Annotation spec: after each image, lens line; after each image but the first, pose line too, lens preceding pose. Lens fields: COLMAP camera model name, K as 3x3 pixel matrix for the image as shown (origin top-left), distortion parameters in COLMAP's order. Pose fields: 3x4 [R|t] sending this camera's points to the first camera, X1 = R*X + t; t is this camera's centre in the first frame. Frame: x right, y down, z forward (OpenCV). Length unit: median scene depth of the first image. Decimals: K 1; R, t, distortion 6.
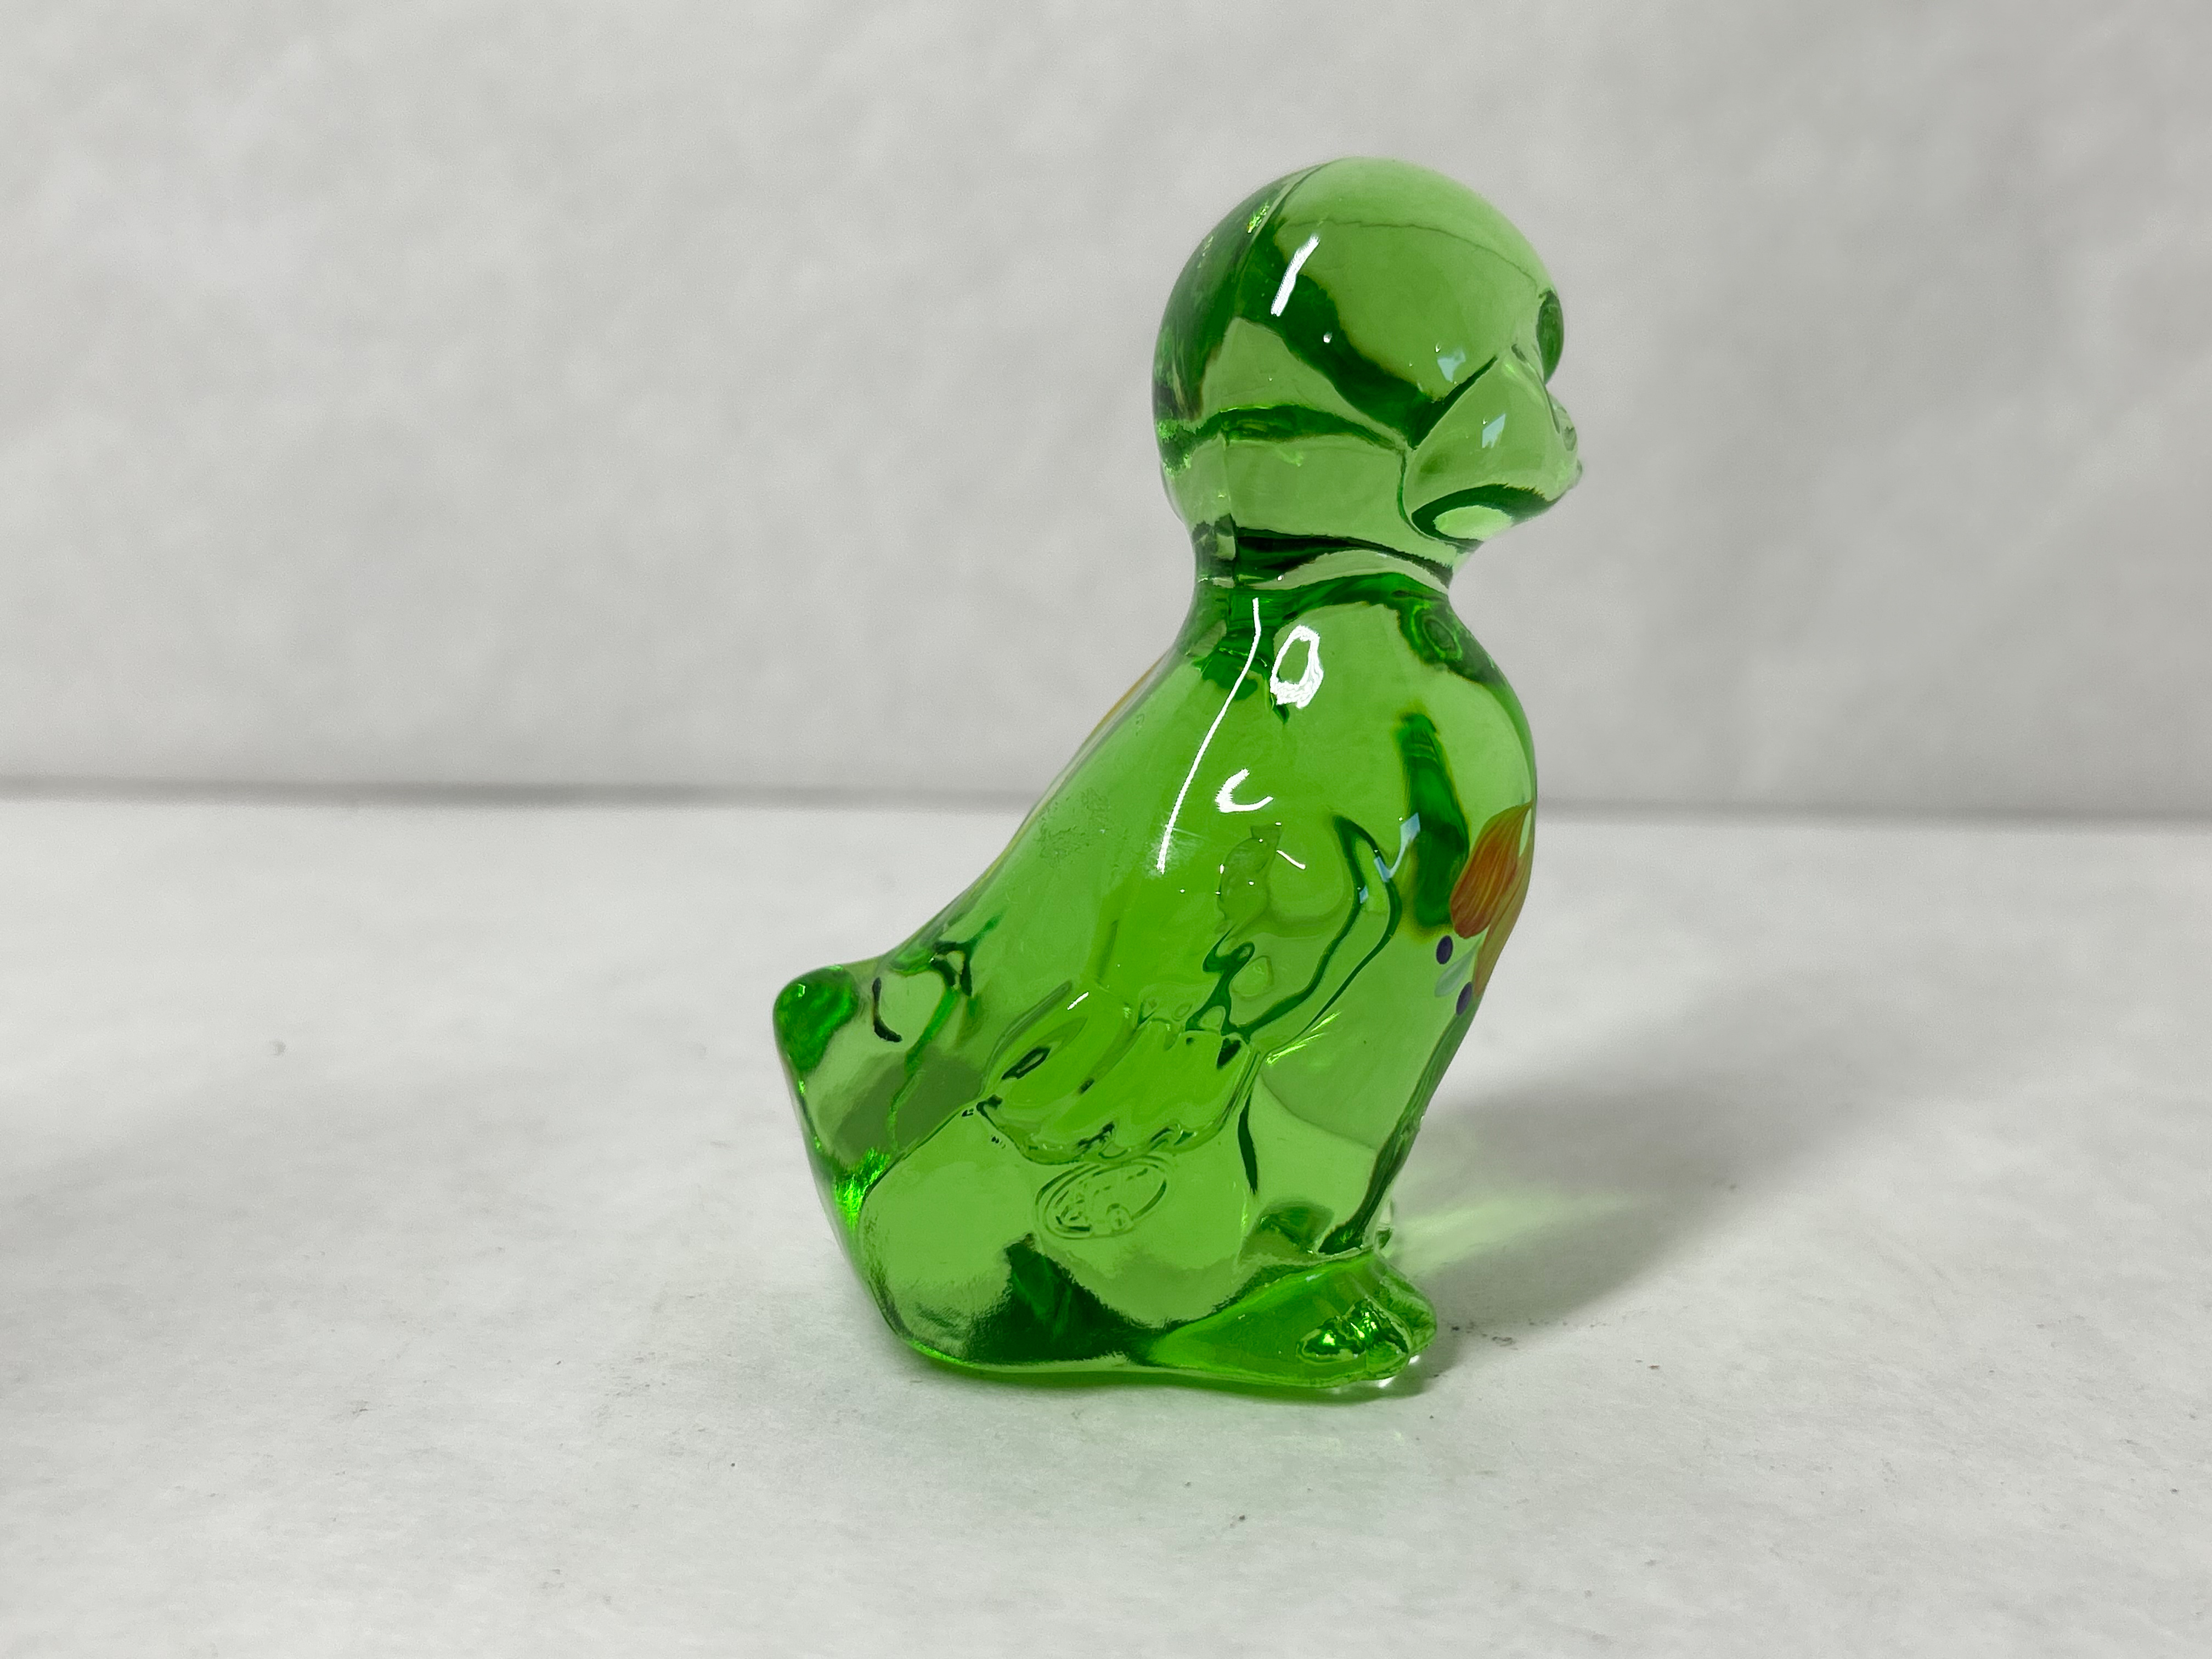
lens RADIAL K [[2343.0, 0, 1106.0], [0, 2343.0, 829.5], [0, 0, 1]] dist [-0.008470, -0.082483]
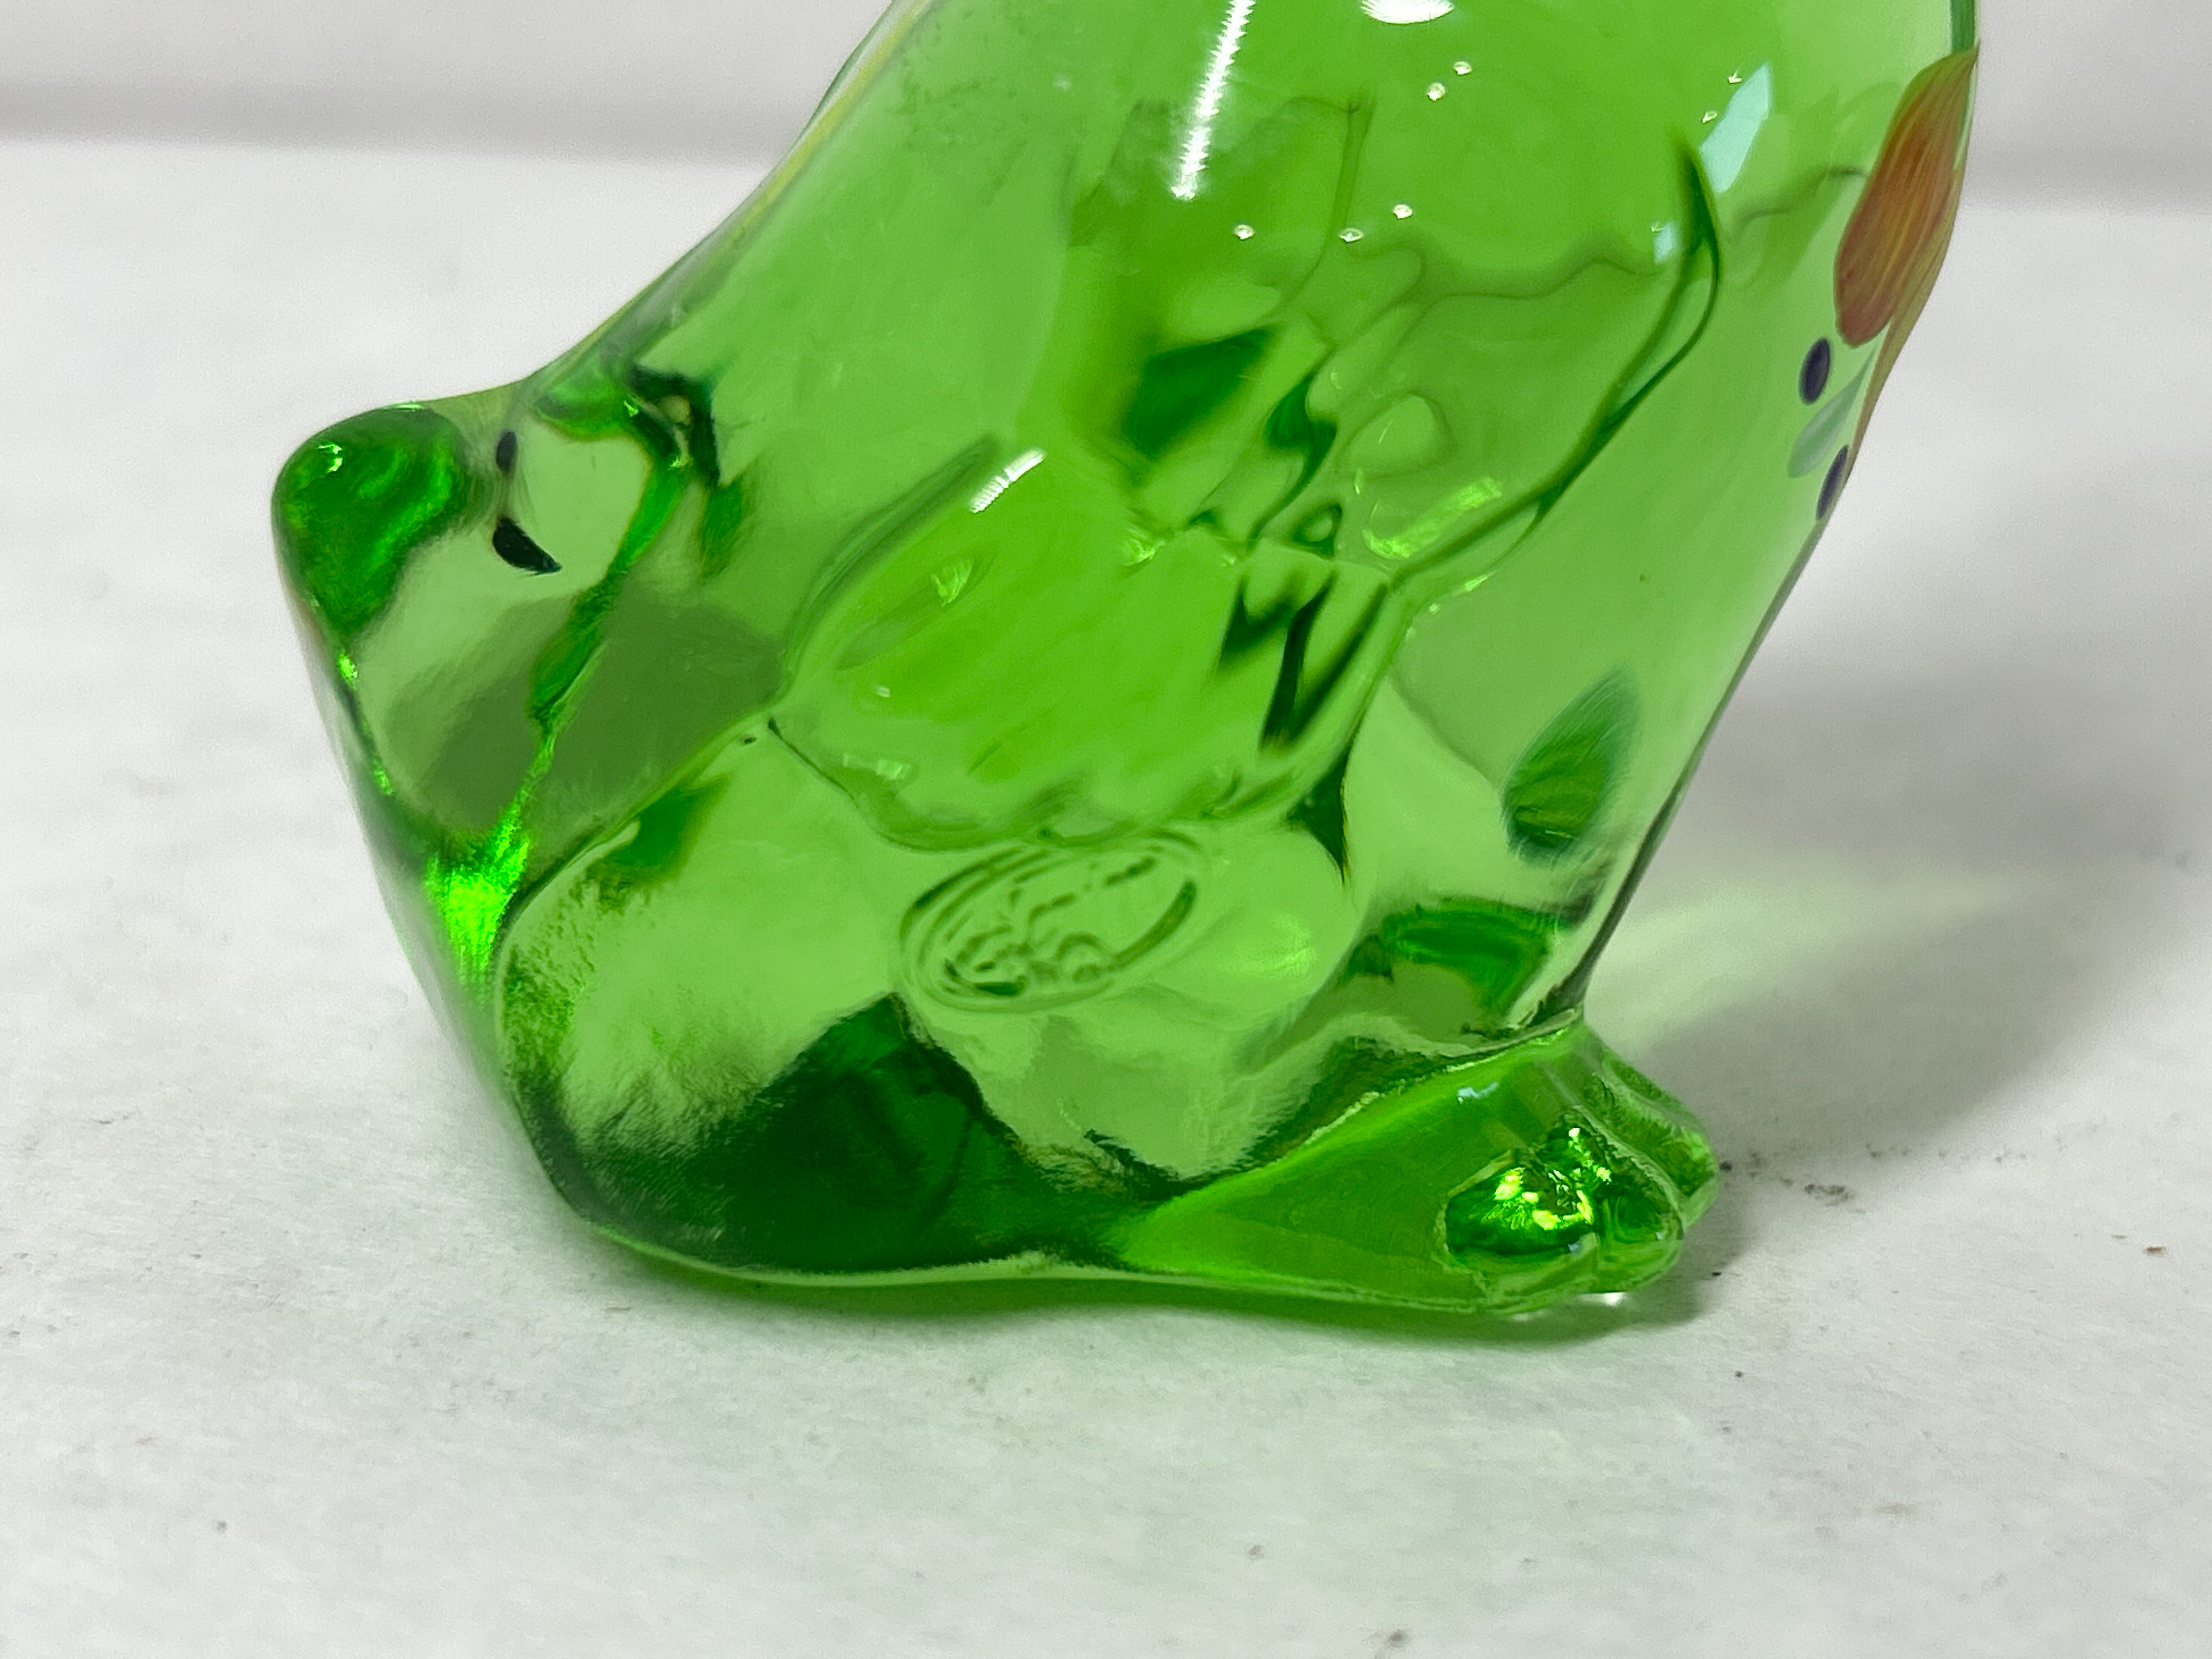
lens RADIAL K [[3587.2, 0, 1106.0], [0, 3587.2, 829.5], [0, 0, 1]] dist [0.079206, 0.027116]
pose [[0.993911, -0.004492, 0.110093, -0.060343], [-0.013151, 0.987190, 0.159009, 0.027511], [-0.109397, -0.159489, 0.981120, 0.295746]]
